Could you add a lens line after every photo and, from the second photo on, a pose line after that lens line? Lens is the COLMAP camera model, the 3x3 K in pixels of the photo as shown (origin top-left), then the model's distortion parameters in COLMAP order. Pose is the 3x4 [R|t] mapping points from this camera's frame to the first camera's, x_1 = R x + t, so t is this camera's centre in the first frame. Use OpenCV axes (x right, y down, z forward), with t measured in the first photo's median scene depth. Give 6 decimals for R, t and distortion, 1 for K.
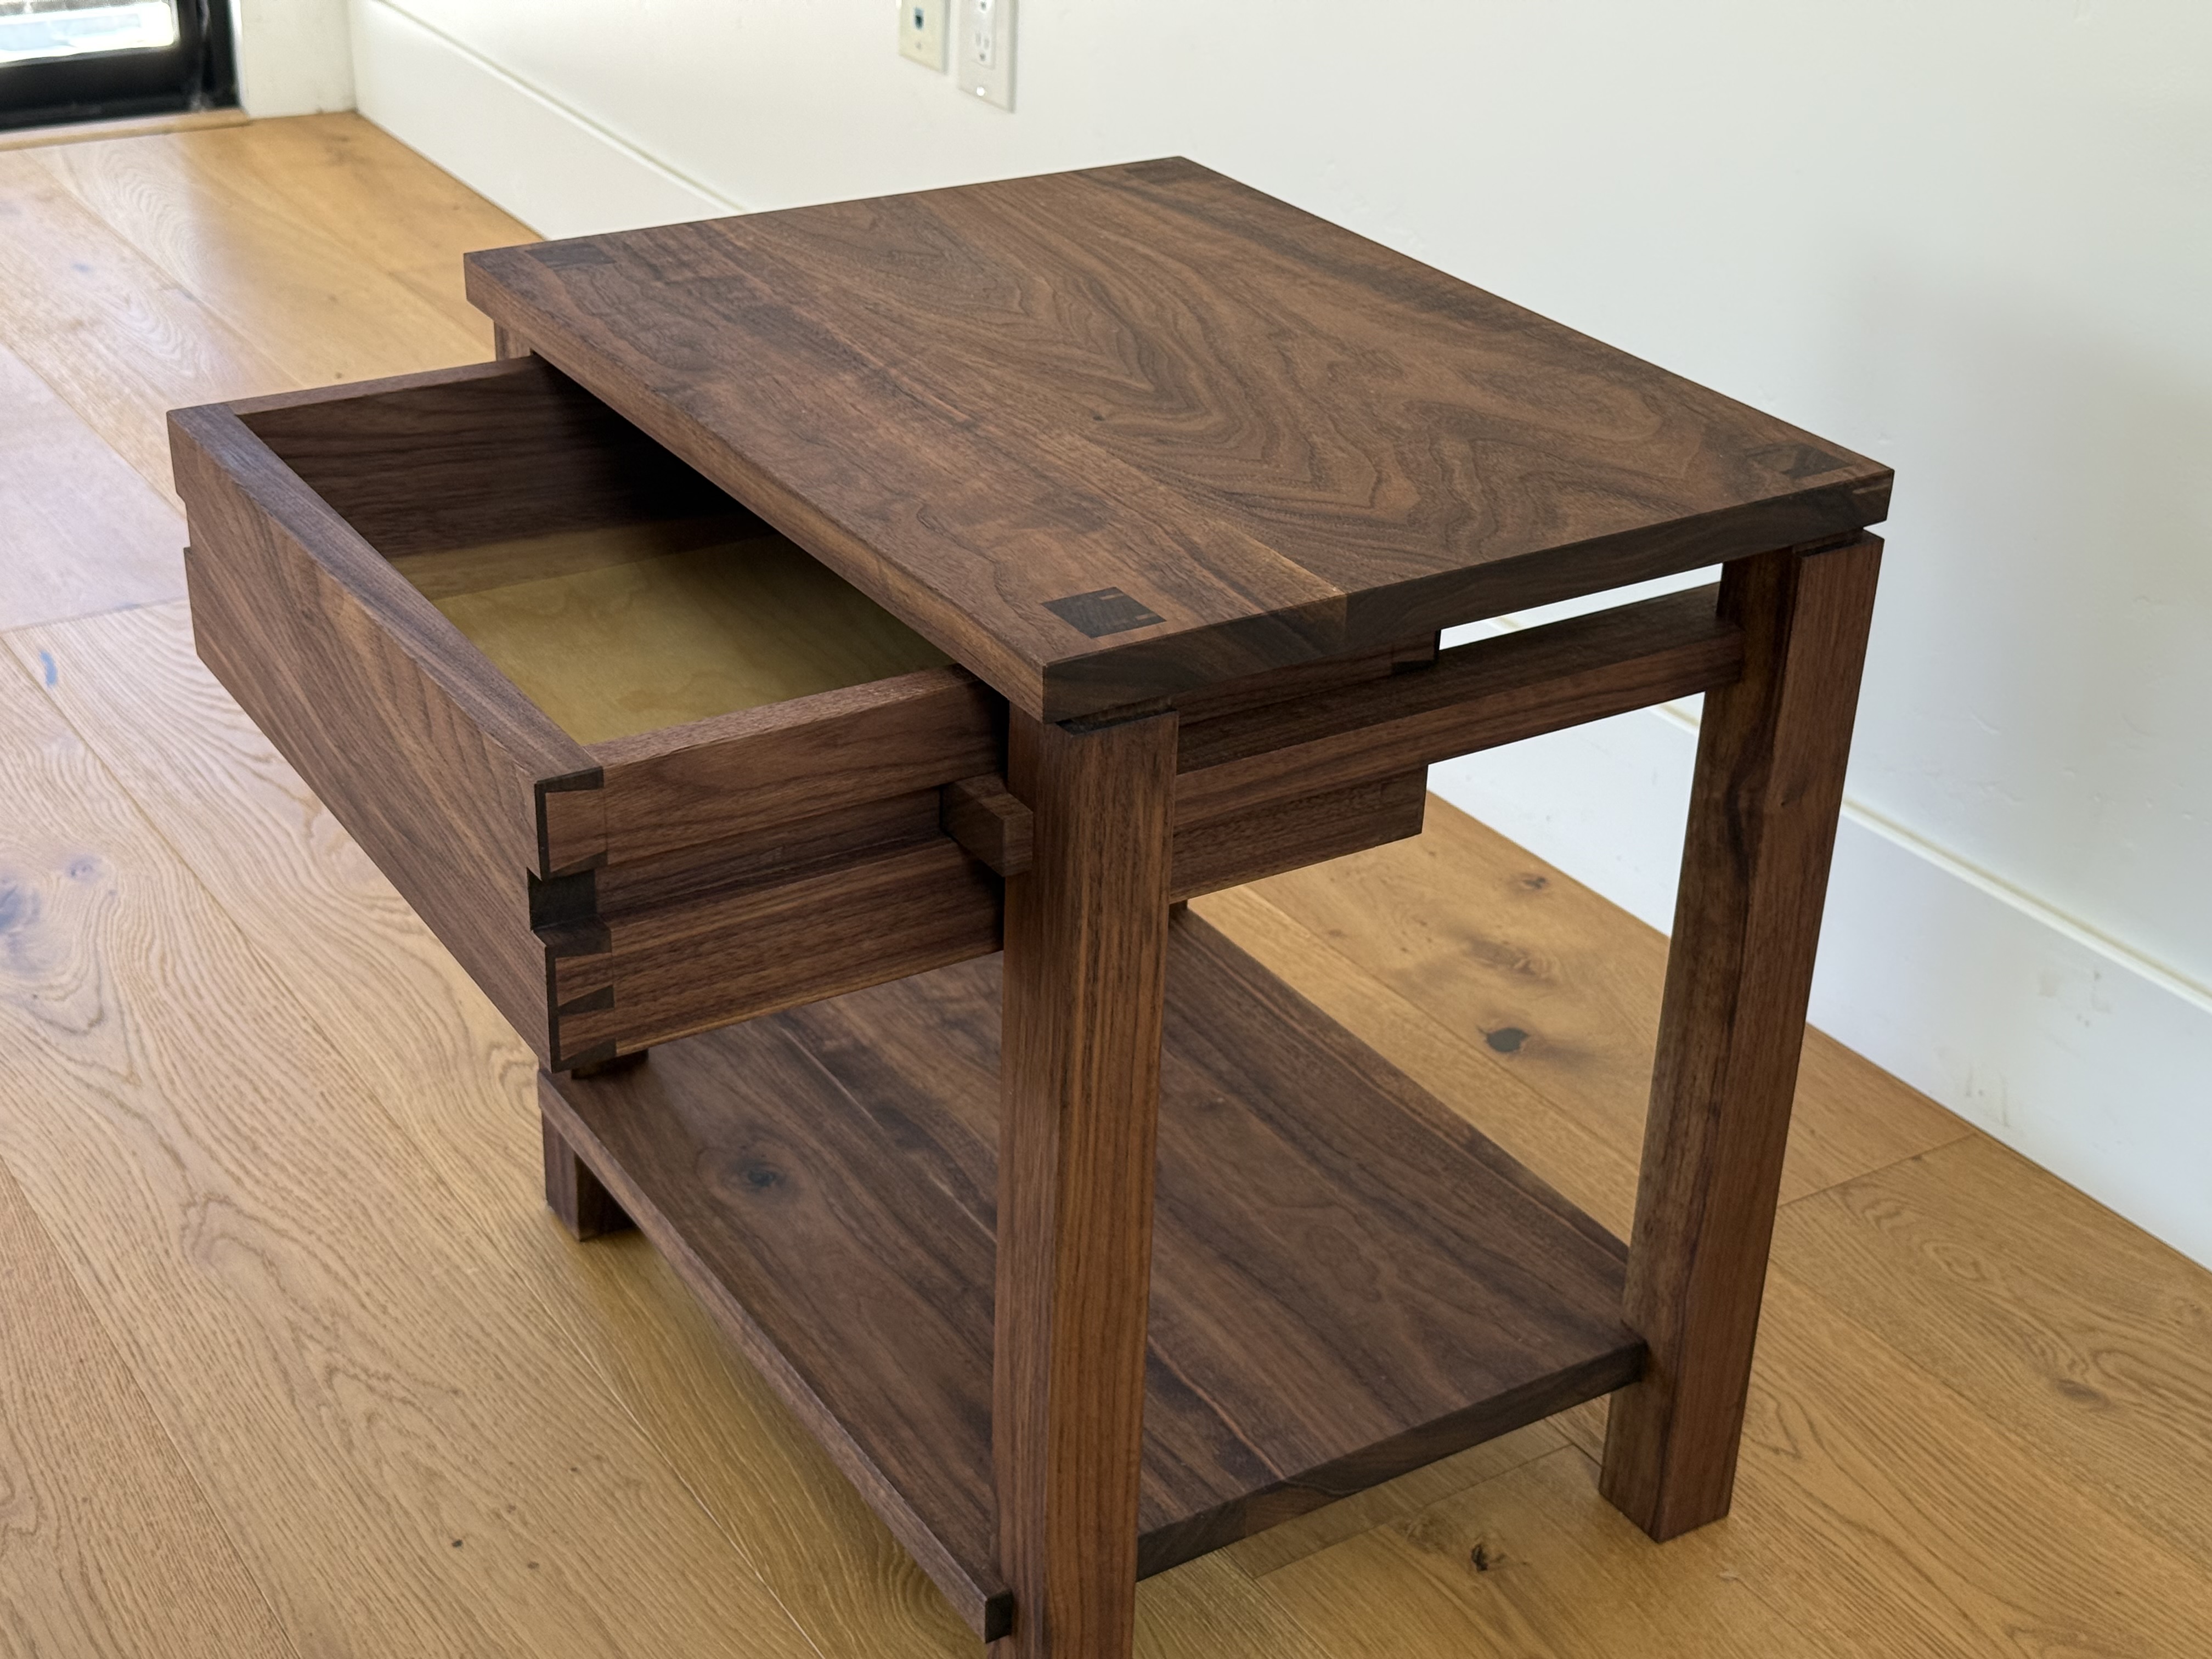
lens RADIAL K [[3055.6, 0, 1078.6], [0, 3055.6, 836.2], [0, 0, 1]] dist [0.104703, 0.005016]
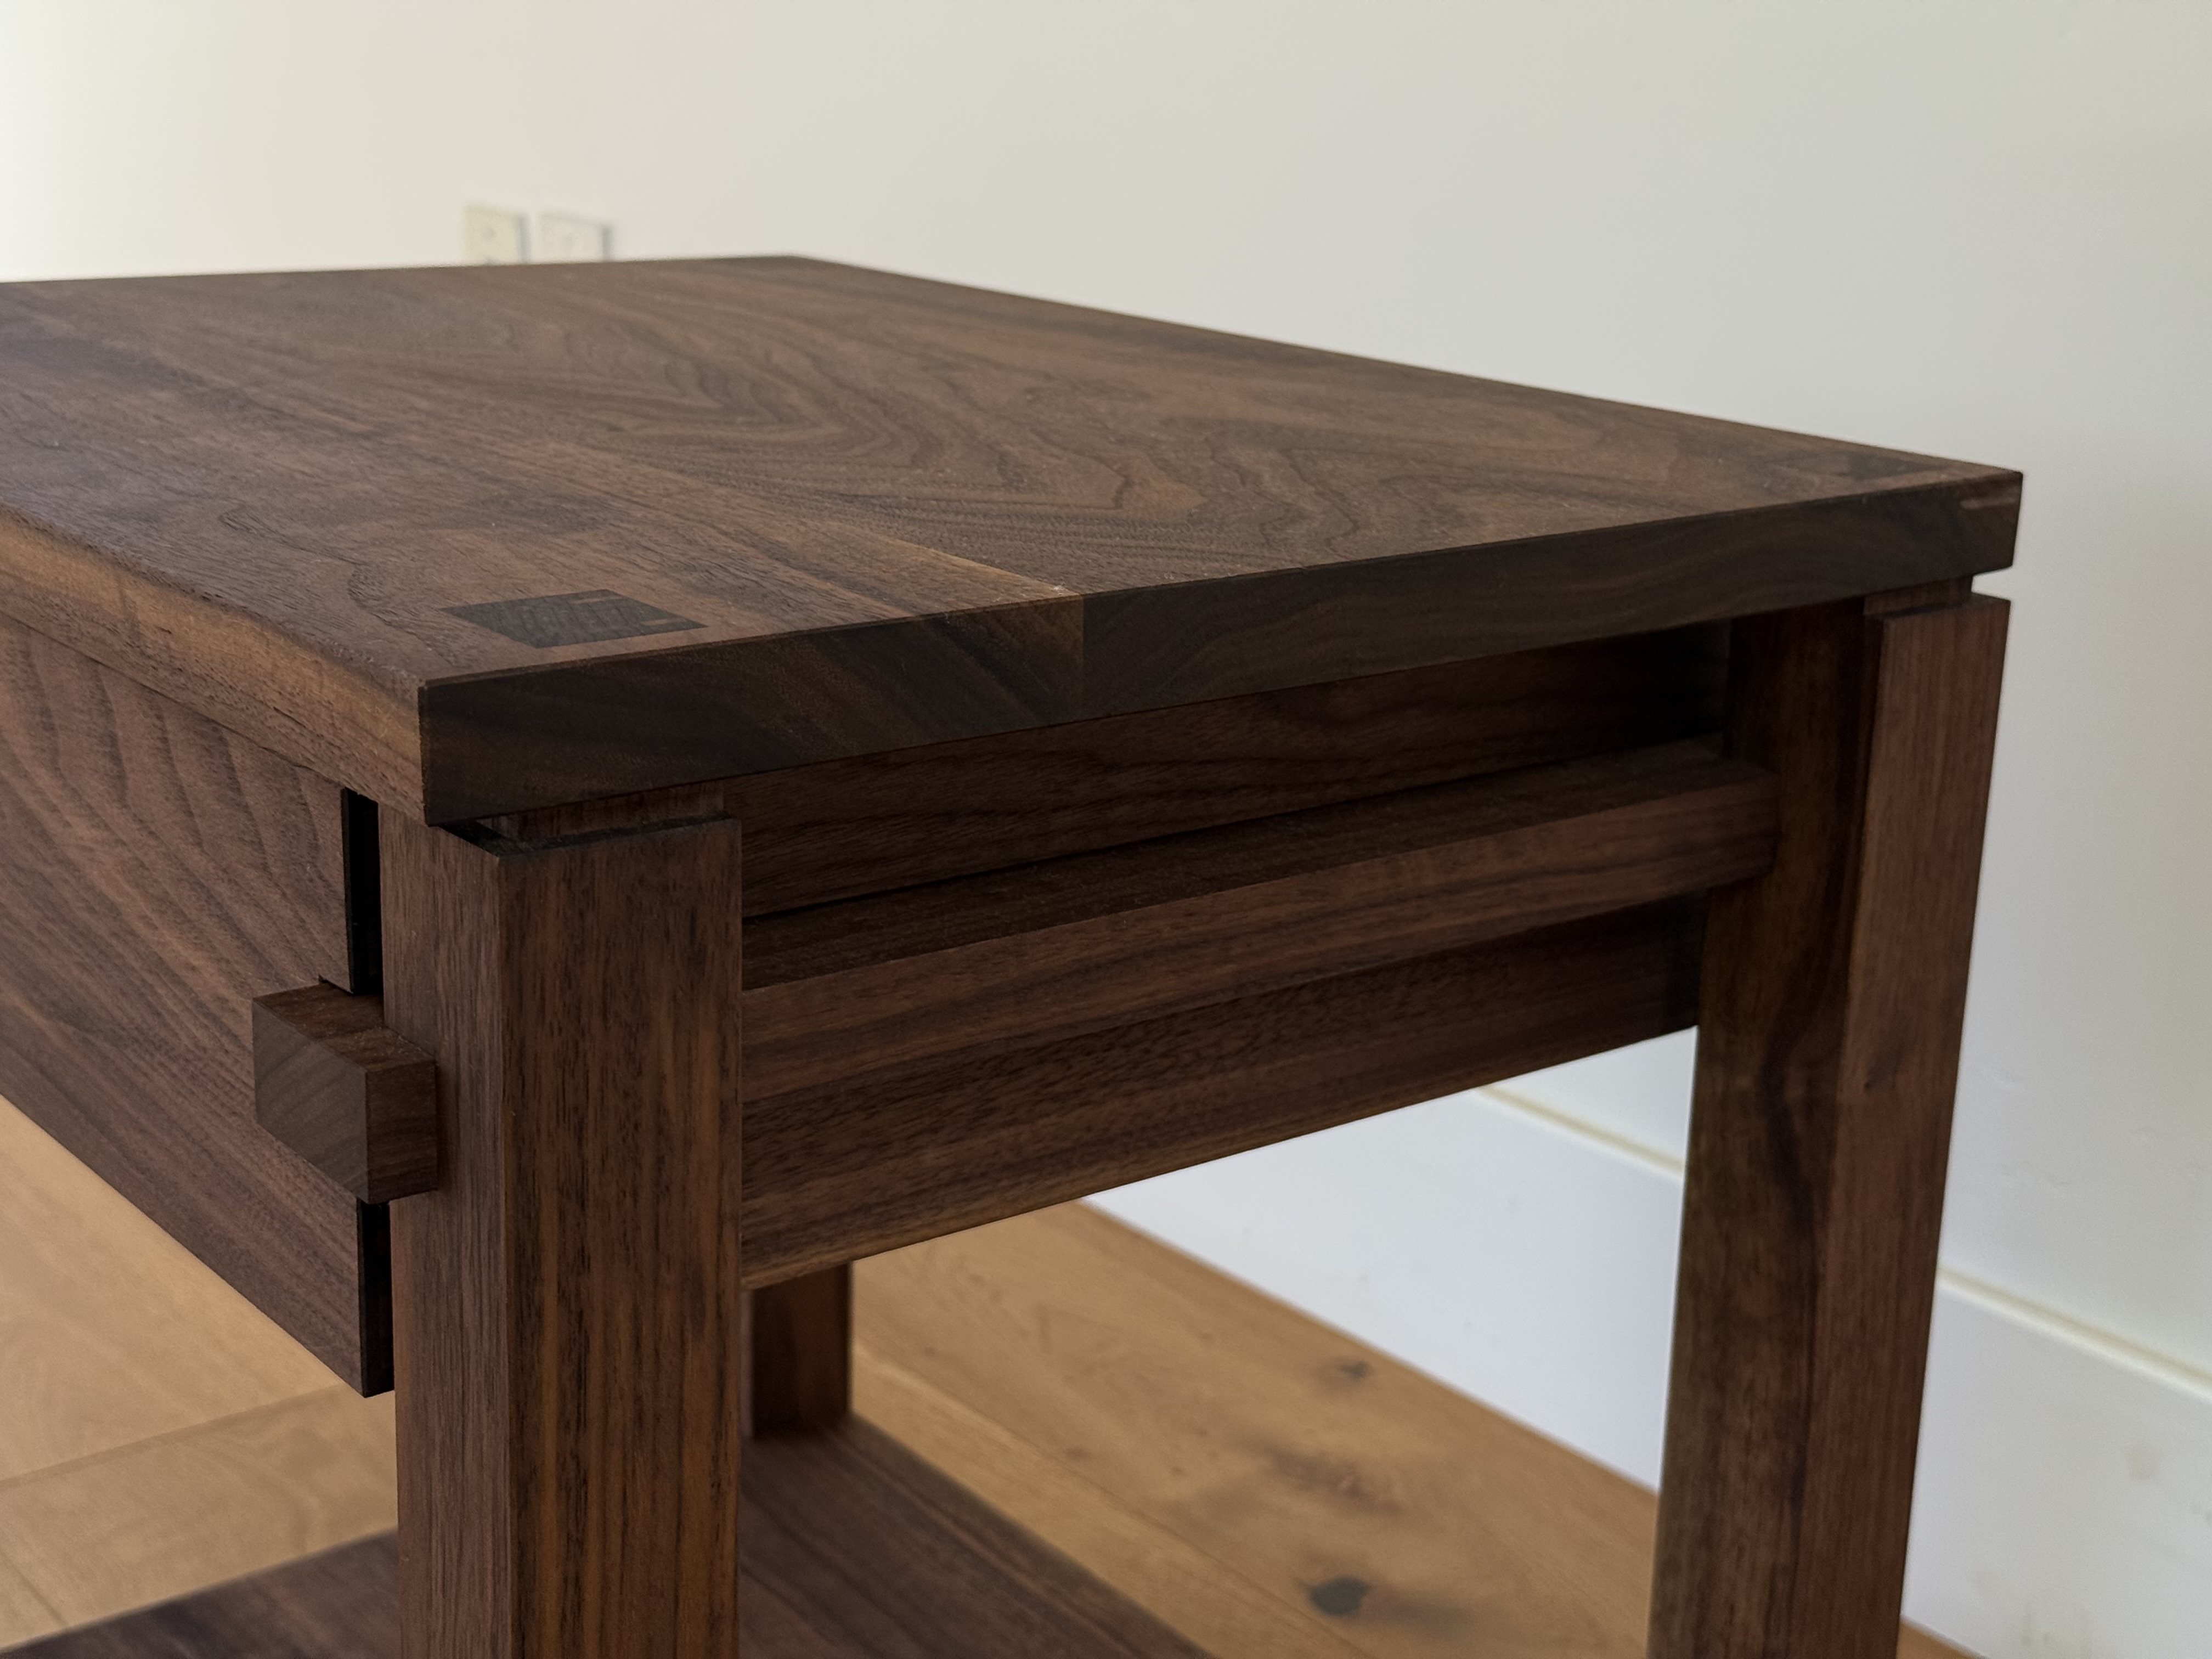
lens RADIAL K [[3113.1, 0, 1098.5], [0, 3113.1, 827.1], [0, 0, 1]] dist [0.147016, -0.159582]
pose [[0.994167, -0.030861, 0.103341, 0.033033], [0.050592, 0.979666, -0.194154, 0.049015], [-0.095248, 0.198250, 0.975513, 0.459646]]
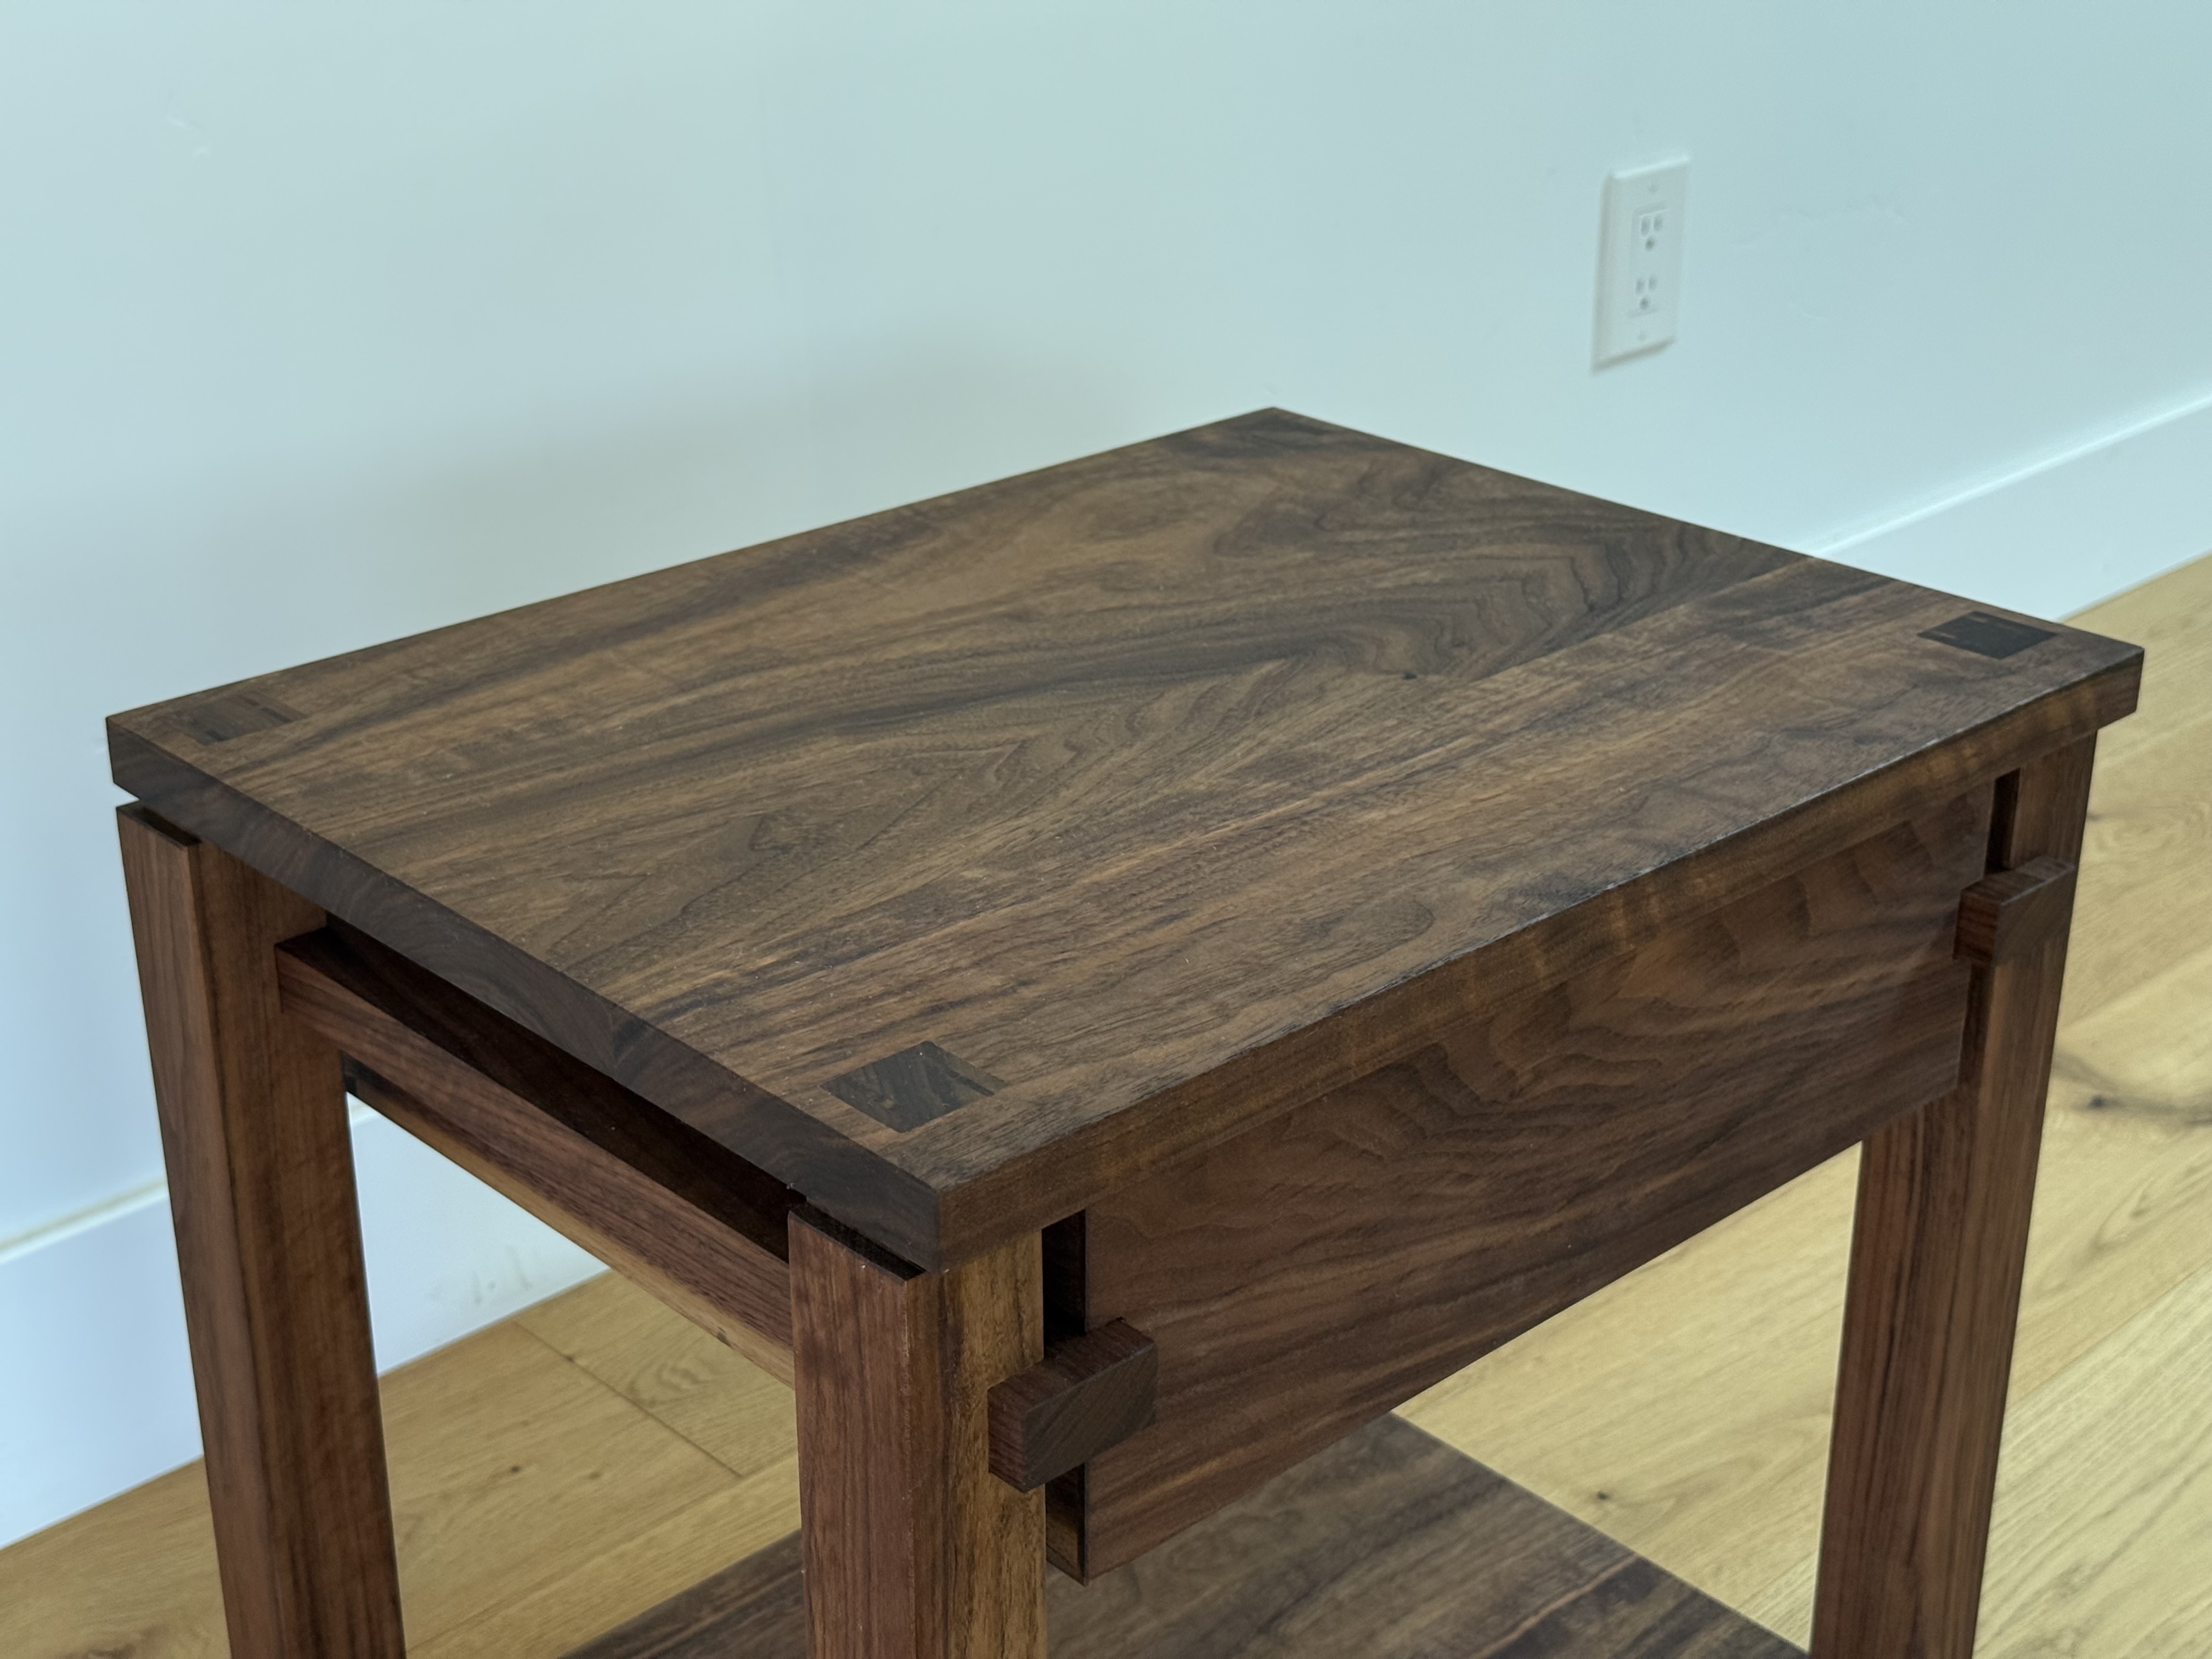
lens RADIAL K [[3113.1, 0, 1098.5], [0, 3113.1, 827.1], [0, 0, 1]] dist [0.147016, -0.159582]
pose [[-0.191588, -0.420047, 0.887048, -0.713778], [0.451872, 0.764555, 0.459639, -0.517774], [-0.871267, 0.488893, 0.043328, 1.067252]]
